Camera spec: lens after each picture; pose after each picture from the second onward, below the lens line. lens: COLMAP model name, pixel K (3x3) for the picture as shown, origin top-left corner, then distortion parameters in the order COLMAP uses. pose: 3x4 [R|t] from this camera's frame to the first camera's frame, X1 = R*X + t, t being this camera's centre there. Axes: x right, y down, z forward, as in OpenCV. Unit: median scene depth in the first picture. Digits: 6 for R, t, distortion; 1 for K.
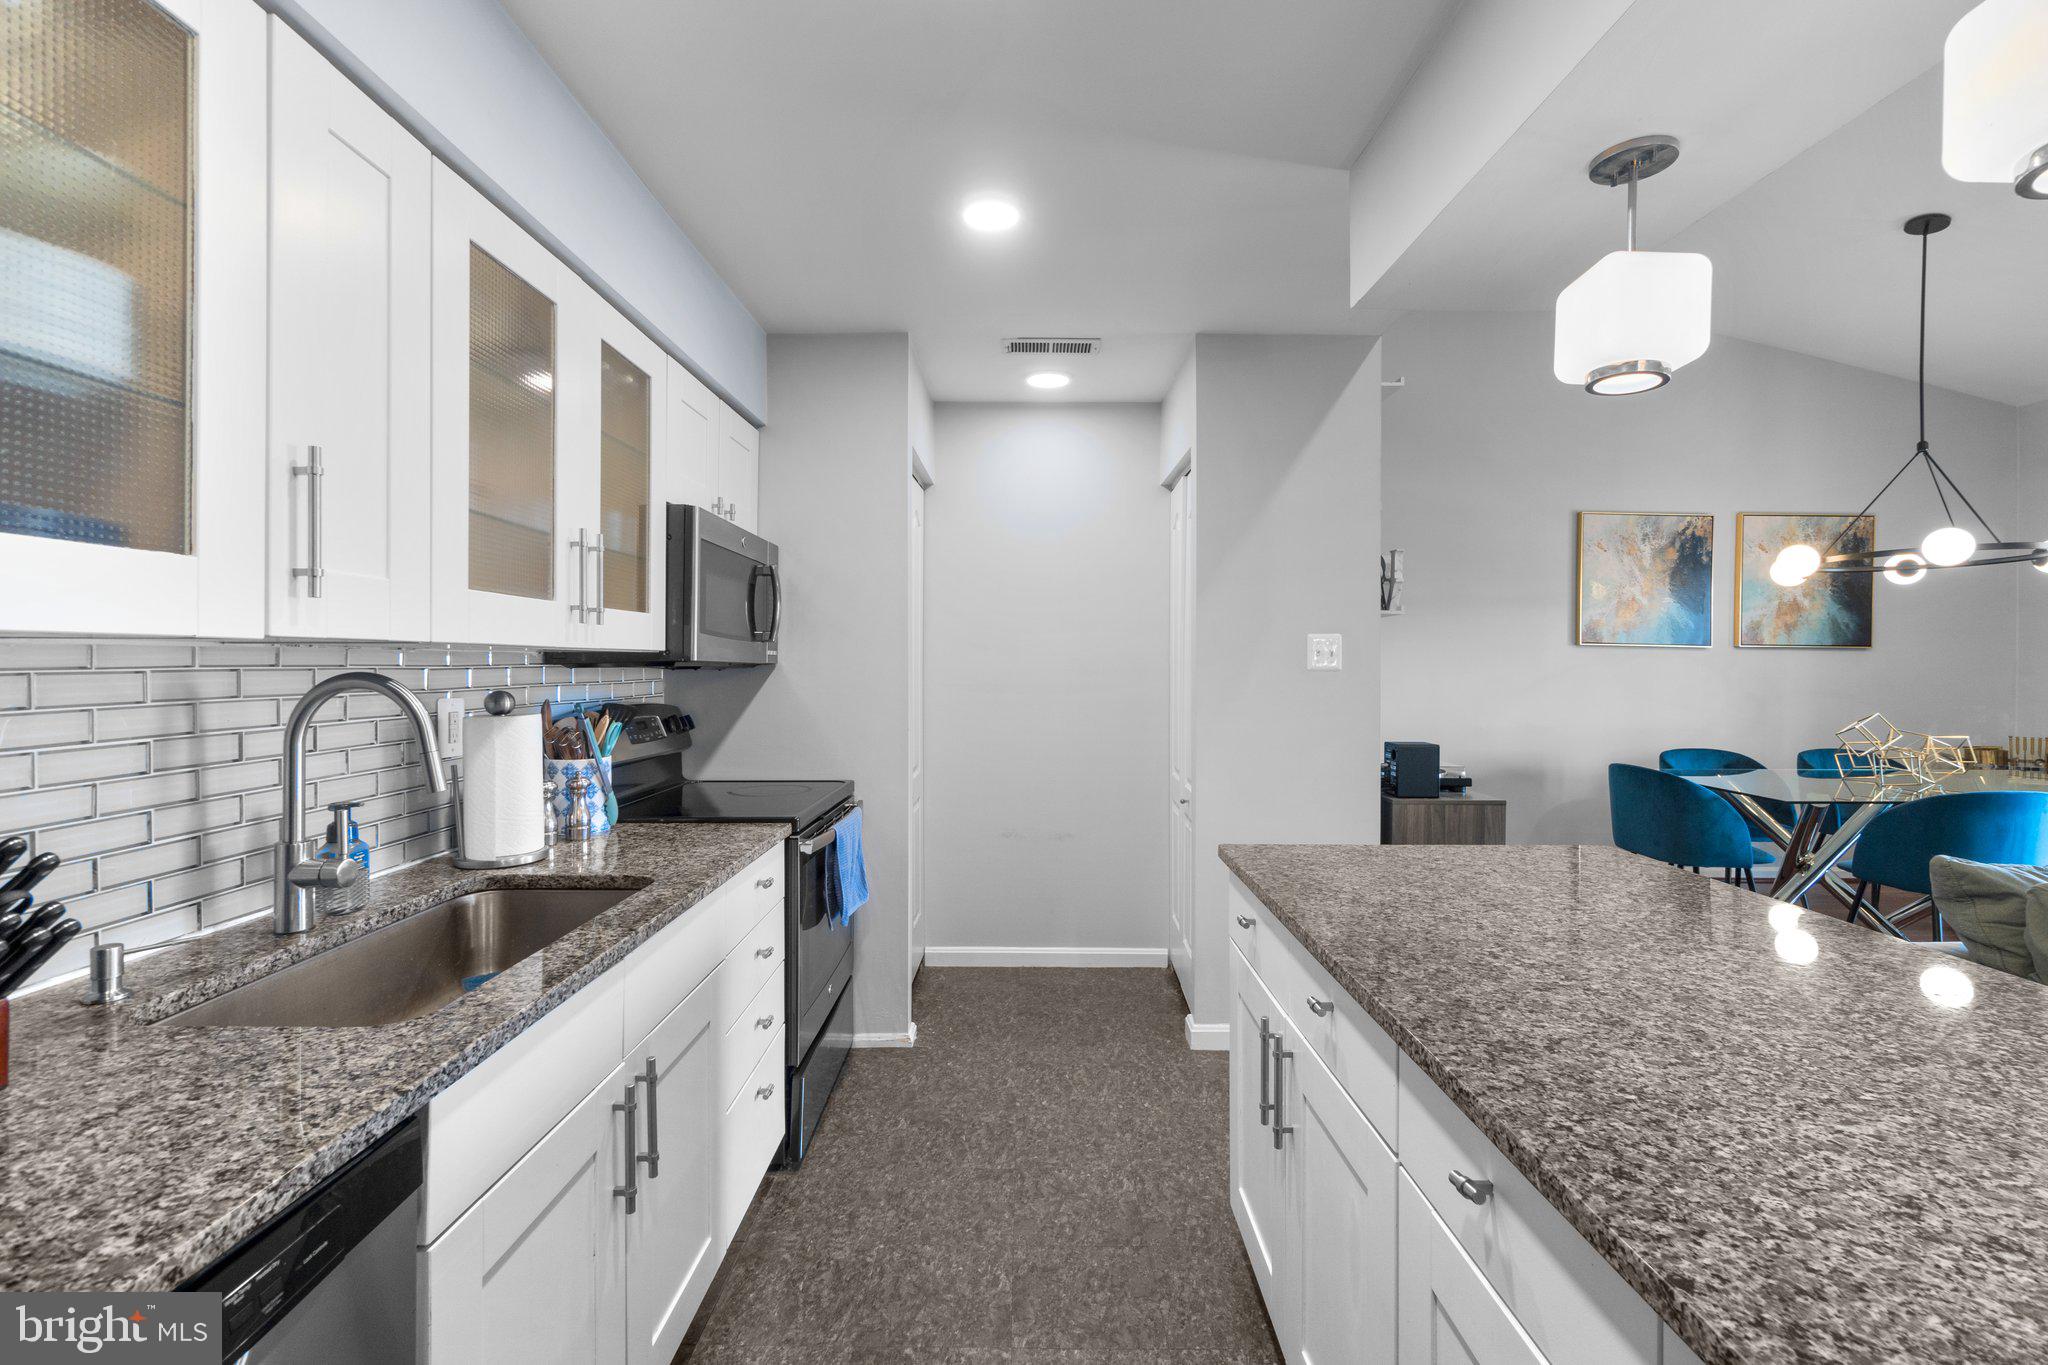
lens RADIAL K [[895.7, 0, 1022.8], [0, 895.7, 662.2], [0, 0, 1]] dist [-0.006601, 0.003986]
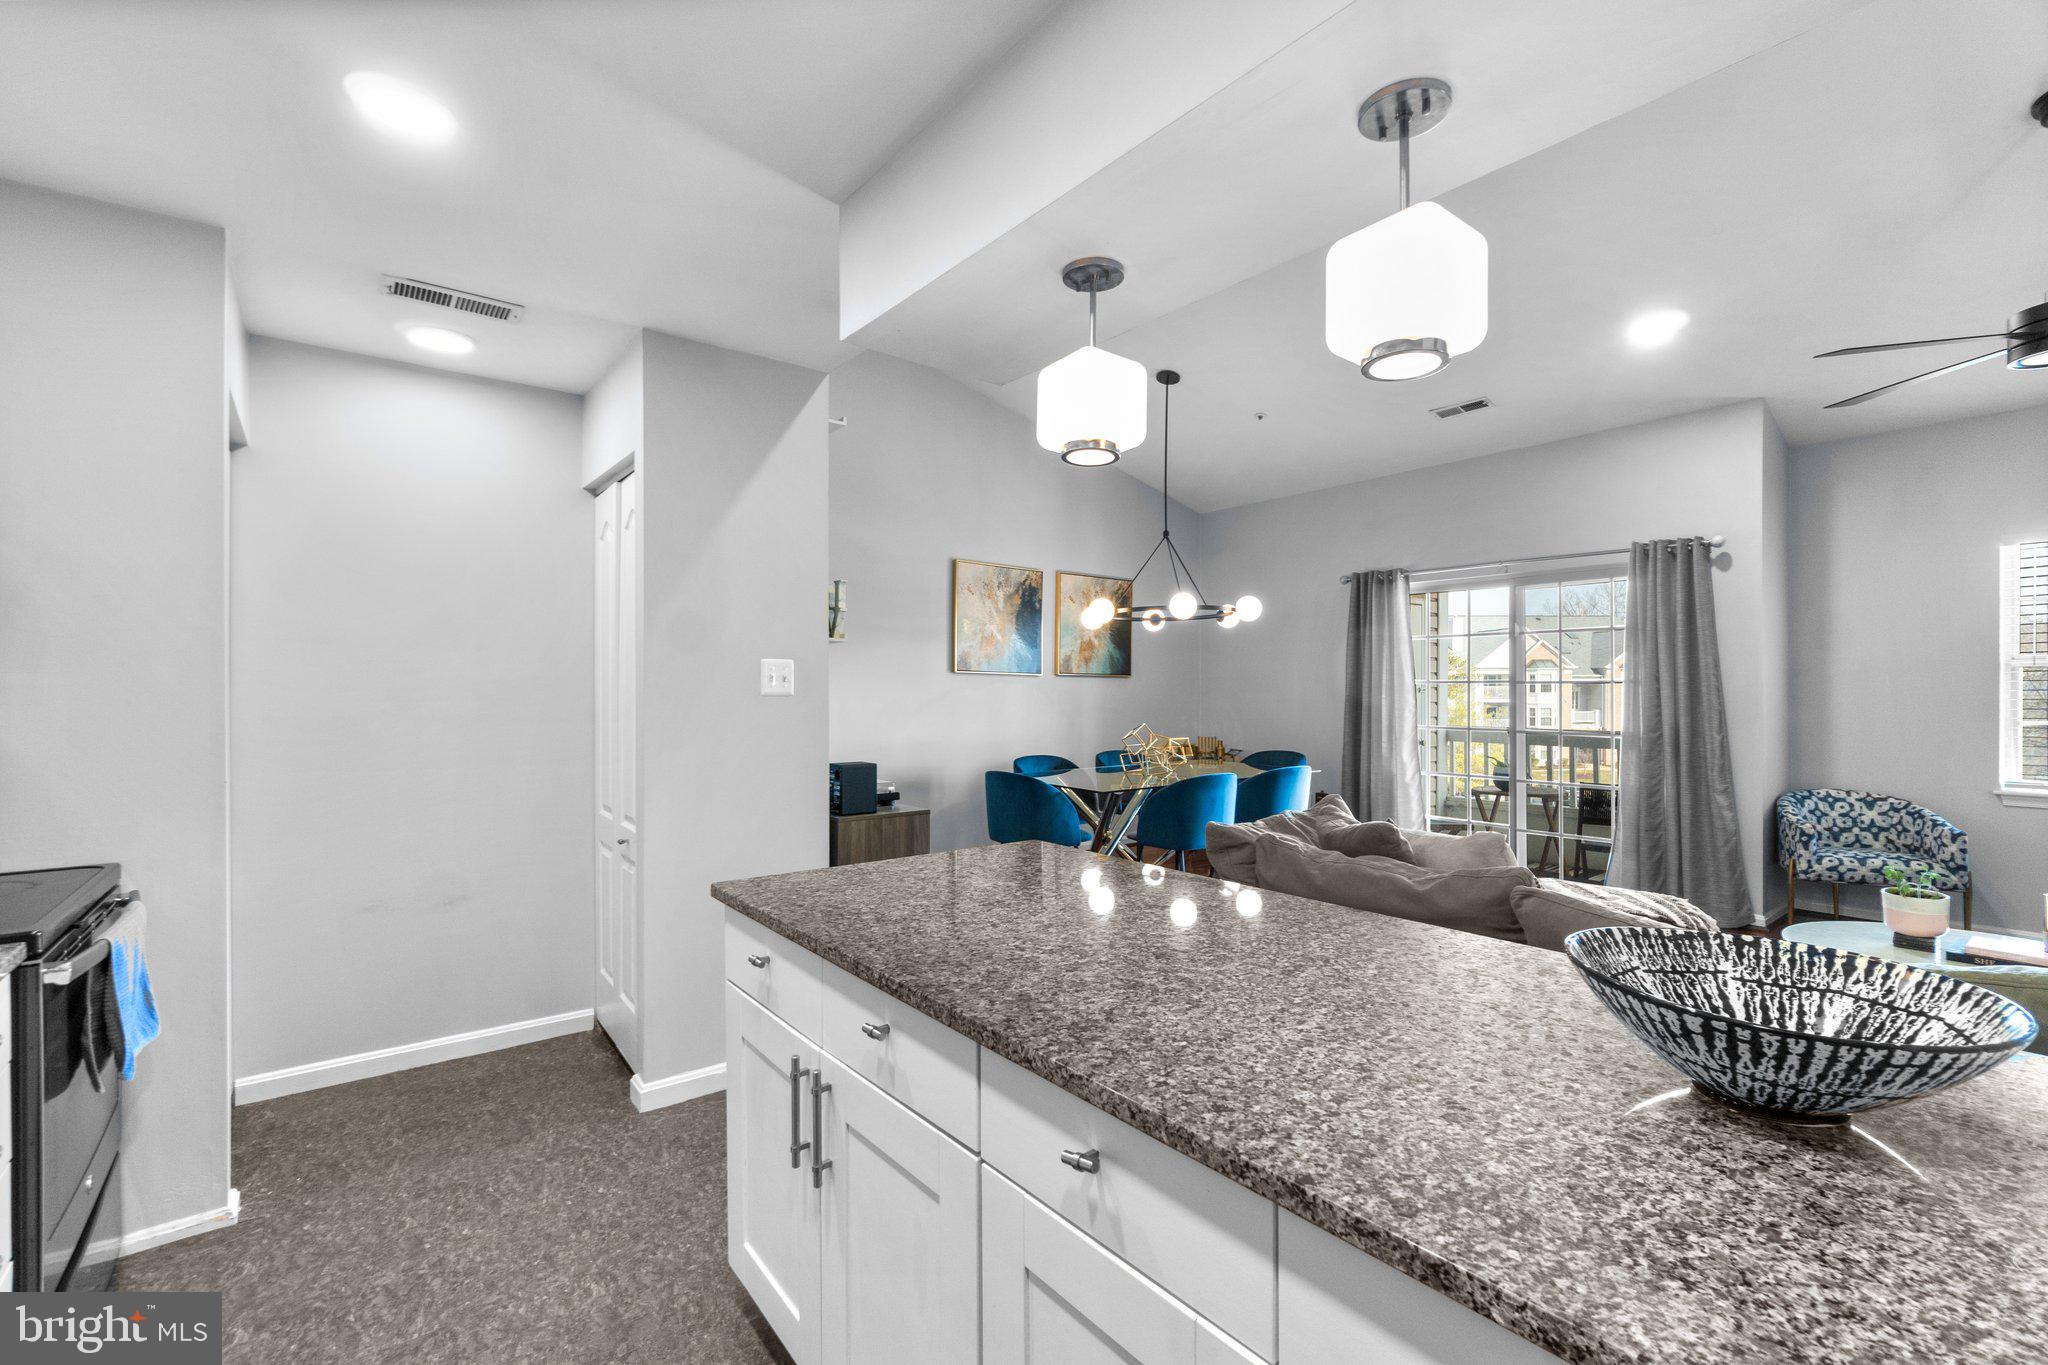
lens RADIAL K [[891.0, 0, 1011.5], [0, 891.0, 688.5], [0, 0, 1]] dist [-0.002929, 0.000020]
pose [[0.787630, -0.002724, 0.616142, -0.104182], [0.002006, 0.999996, 0.001857, -0.000287], [-0.616145, -0.000226, 0.787633, 0.077289]]
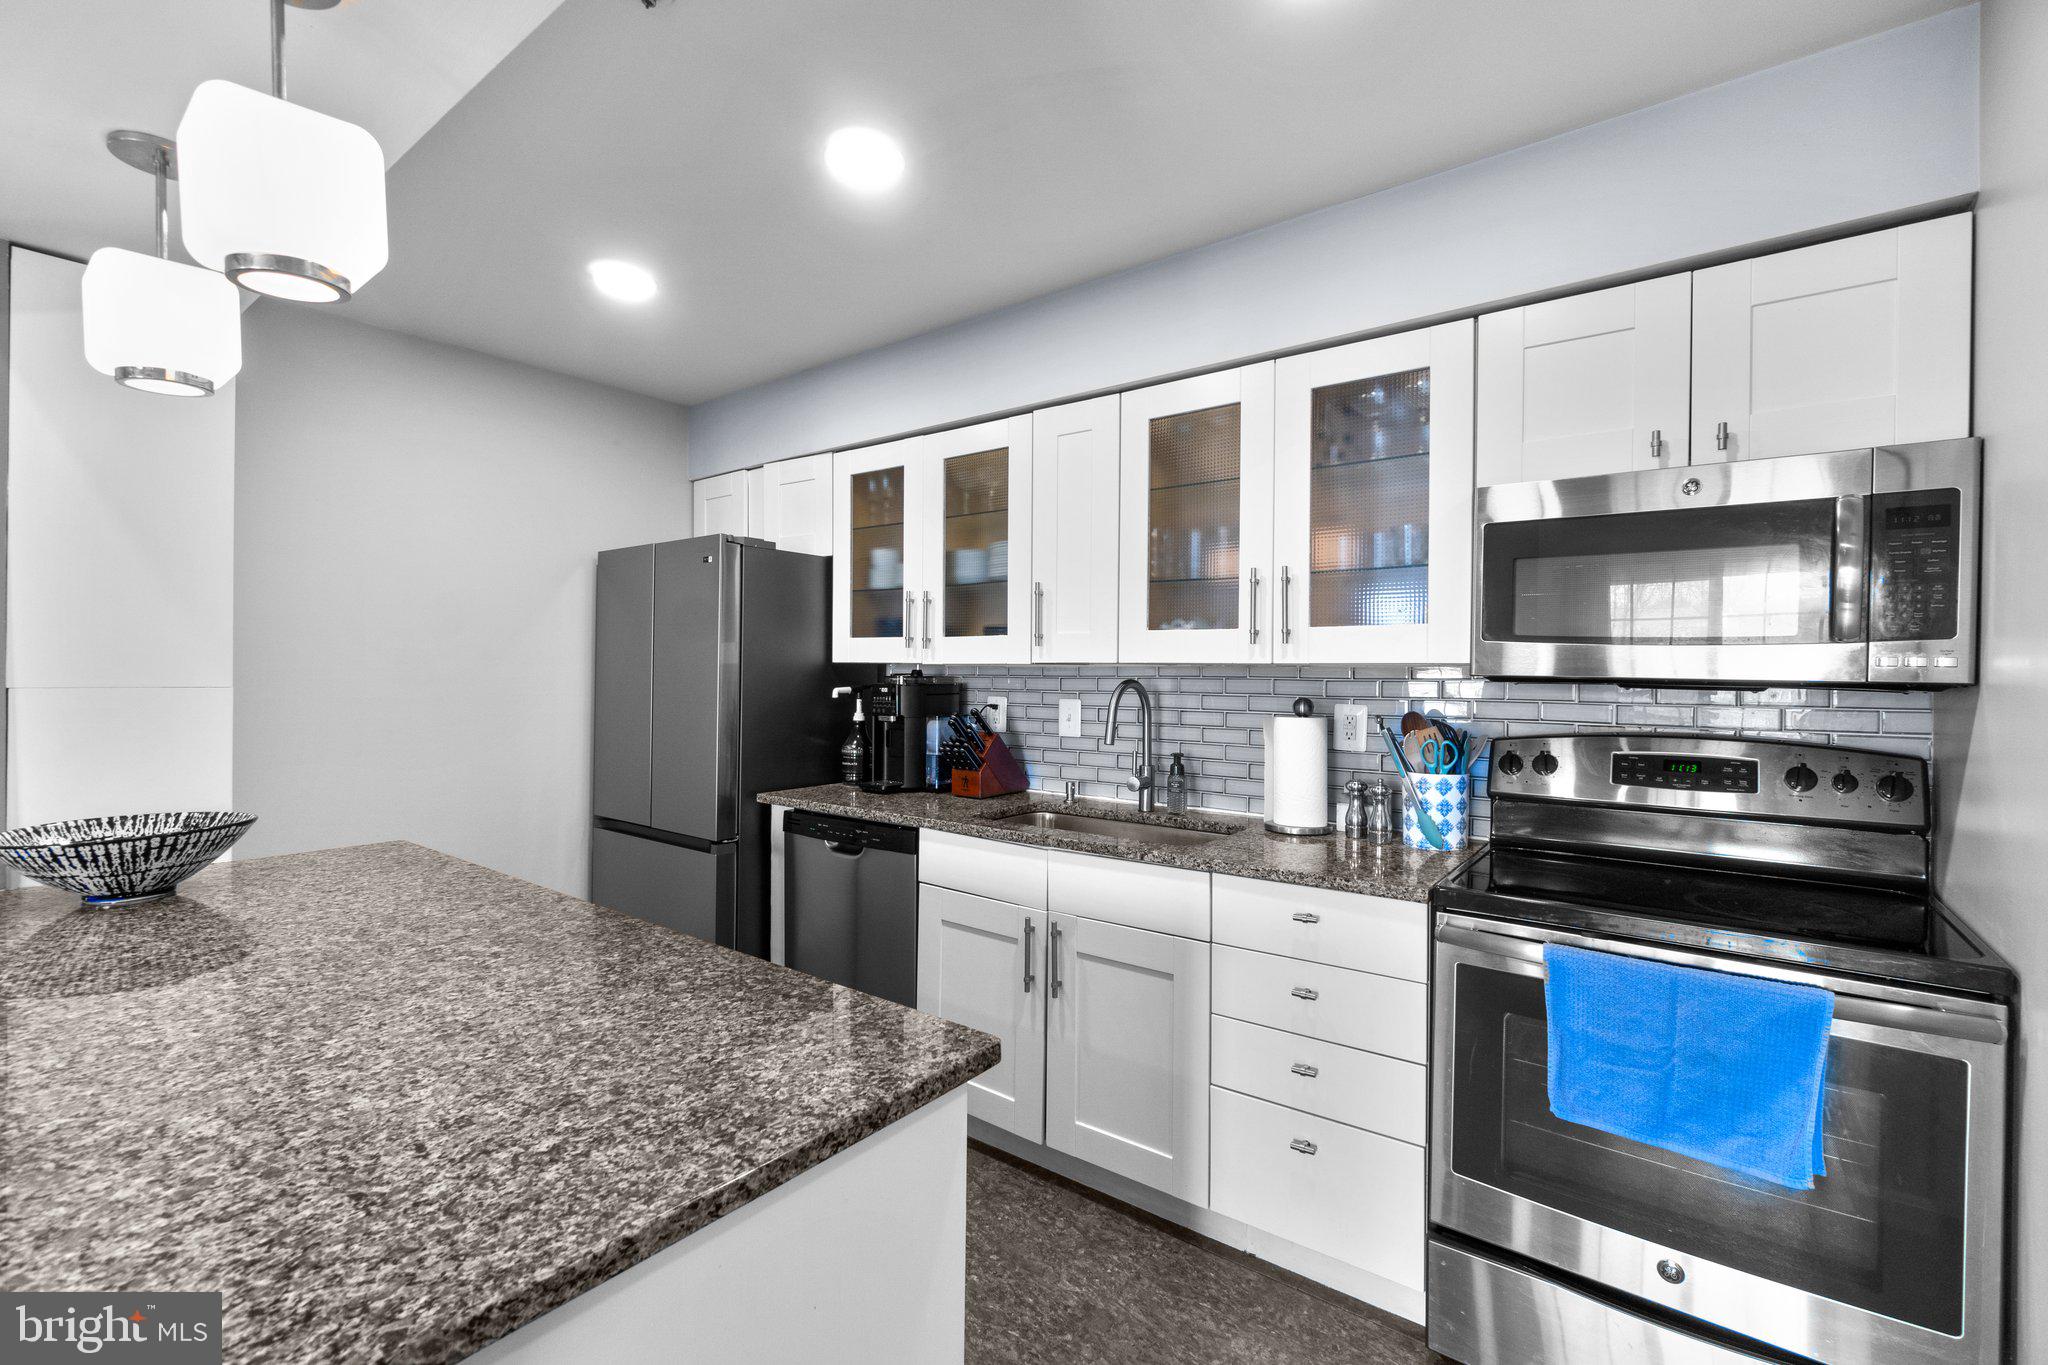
lens RADIAL K [[888.2, 0, 1017.7], [0, 888.2, 681.3], [0, 0, 1]] dist [-0.000416, 0.000060]
pose [[-0.606343, 0.003626, -0.795195, 0.600262], [-0.007182, 0.999924, 0.010037, -0.001486], [0.795170, 0.011797, -0.606271, 1.290140]]
